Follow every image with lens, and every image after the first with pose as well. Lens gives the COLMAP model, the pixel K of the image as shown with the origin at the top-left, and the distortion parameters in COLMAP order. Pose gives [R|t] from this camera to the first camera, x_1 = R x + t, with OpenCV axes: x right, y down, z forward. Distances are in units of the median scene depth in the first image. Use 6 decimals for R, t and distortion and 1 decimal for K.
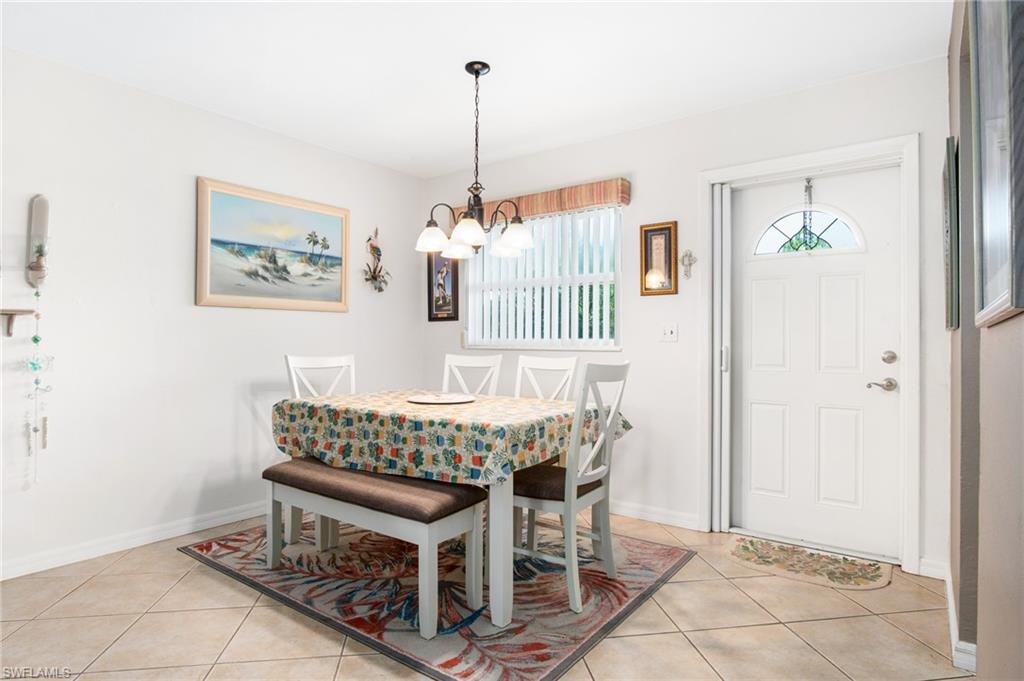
lens RADIAL K [[552.6, 0, 512.0], [0, 552.6, 340.5], [0, 0, 1]] dist [-0.021235, 0.000199]
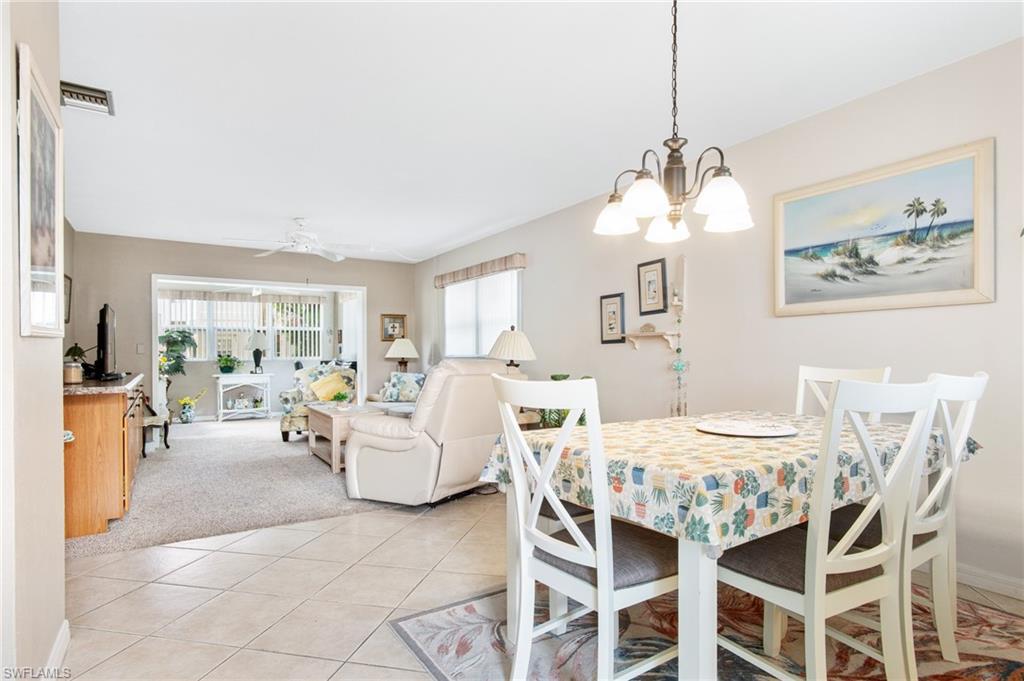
lens RADIAL K [[548.2, 0, 512.9], [0, 548.2, 356.5], [0, 0, 1]] dist [-0.001562, -0.000314]
pose [[-0.351403, 0.001045, -0.936224, 0.698919], [0.003375, 0.999994, -0.000150, 0.012509], [0.936218, -0.003212, -0.351405, 1.052154]]
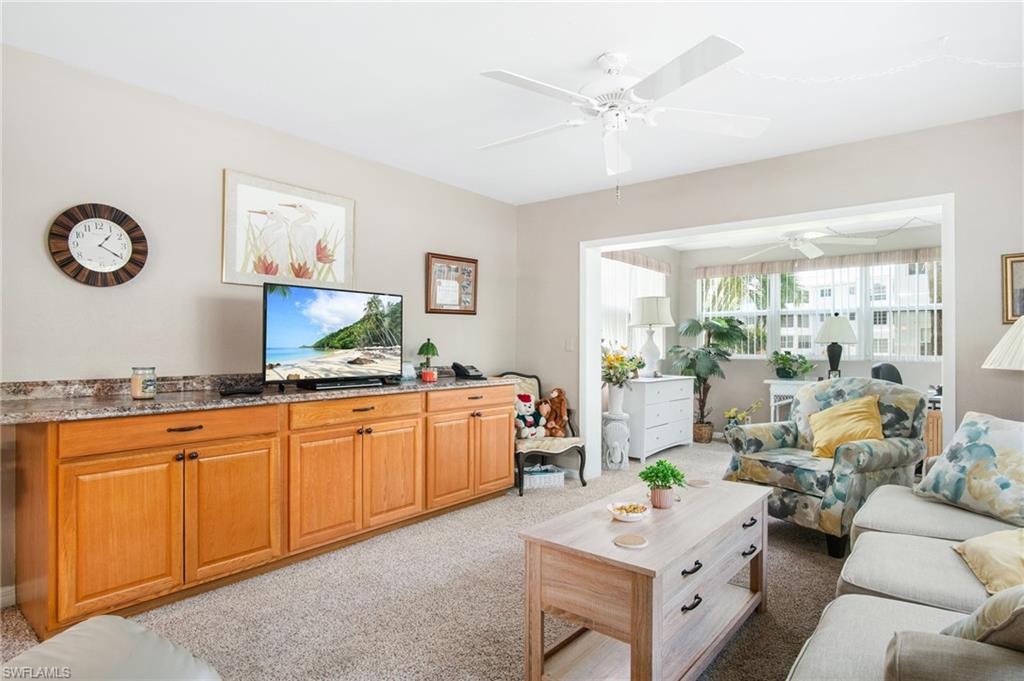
lens RADIAL K [[552.6, 0, 512.0], [0, 552.6, 340.5], [0, 0, 1]] dist [-0.021235, 0.000199]
pose [[-0.999718, -0.007074, 0.022652, -0.807980], [-0.007288, 0.999929, -0.009381, -0.020814], [-0.022584, -0.009544, -0.999699, 0.511758]]
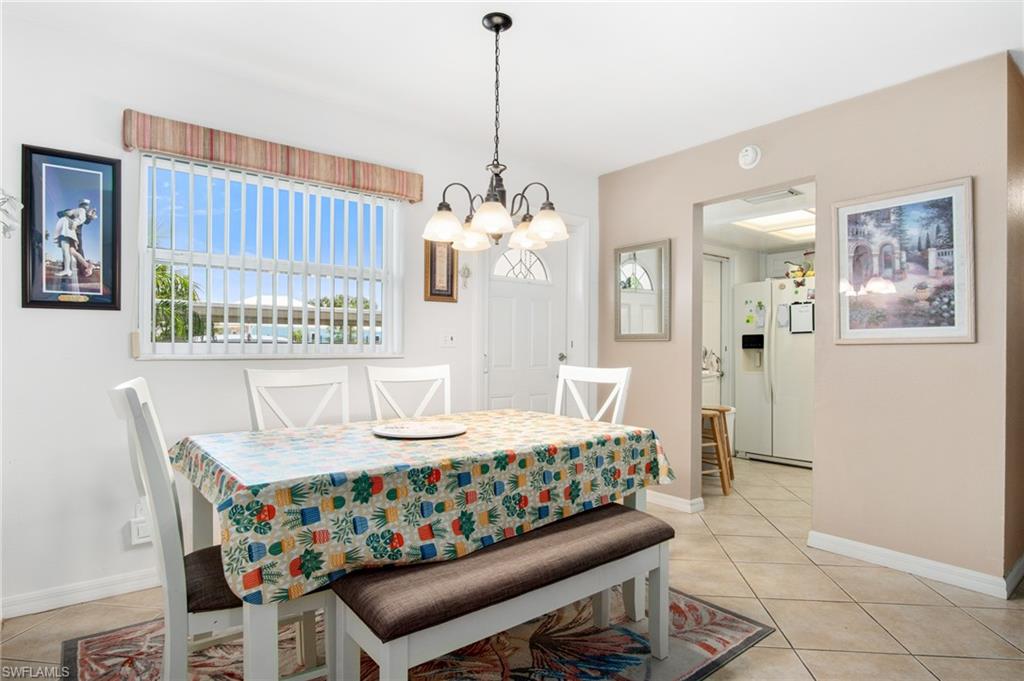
lens RADIAL K [[554.9, 0, 513.5], [0, 554.9, 346.6], [0, 0, 1]] dist [-0.020144, 0.001058]
pose [[0.253682, -0.005393, 0.967273, -0.868151], [-0.006989, 0.999948, 0.007408, -0.009704], [-0.967262, -0.008639, 0.253631, 0.758653]]
